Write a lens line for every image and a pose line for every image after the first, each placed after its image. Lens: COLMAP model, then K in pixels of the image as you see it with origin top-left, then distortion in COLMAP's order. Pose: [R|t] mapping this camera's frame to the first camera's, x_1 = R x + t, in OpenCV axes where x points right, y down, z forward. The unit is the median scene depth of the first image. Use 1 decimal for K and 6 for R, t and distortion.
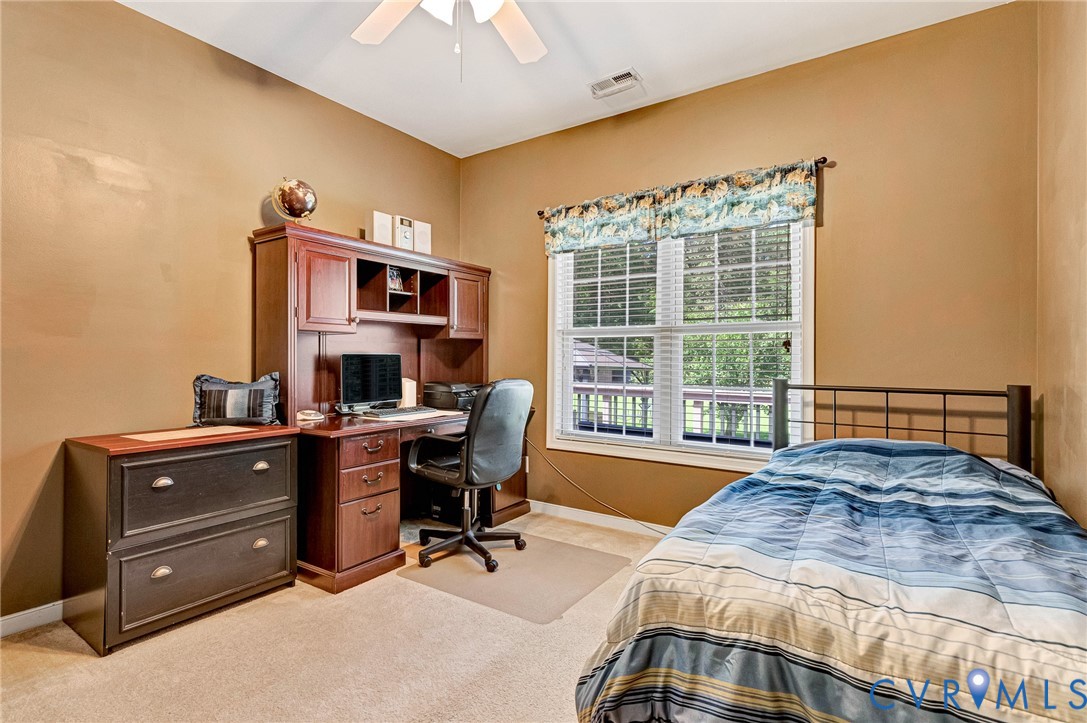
lens RADIAL K [[527.8, 0, 550.5], [0, 527.8, 359.3], [0, 0, 1]] dist [0.002550, 0.000385]
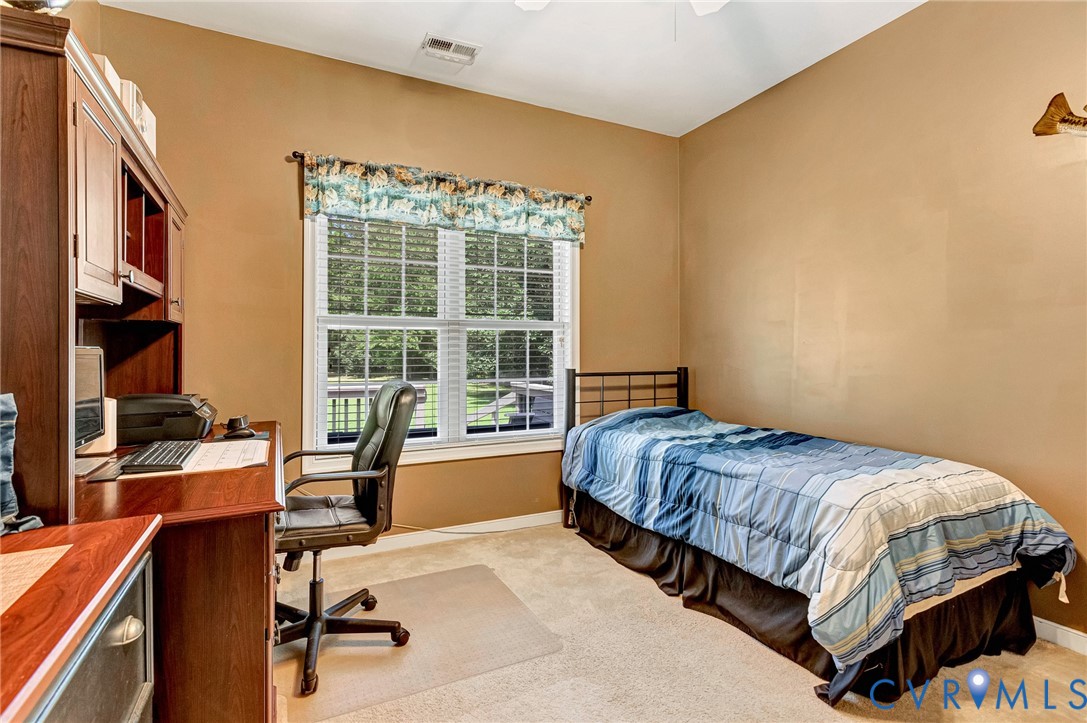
lens RADIAL K [[527.8, 0, 550.5], [0, 527.8, 359.3], [0, 0, 1]] dist [0.002550, 0.000385]
pose [[0.483386, -0.016796, 0.875246, -0.557706], [0.007359, 0.999859, 0.015124, -0.003194], [-0.875377, -0.000870, 0.483441, 0.383738]]
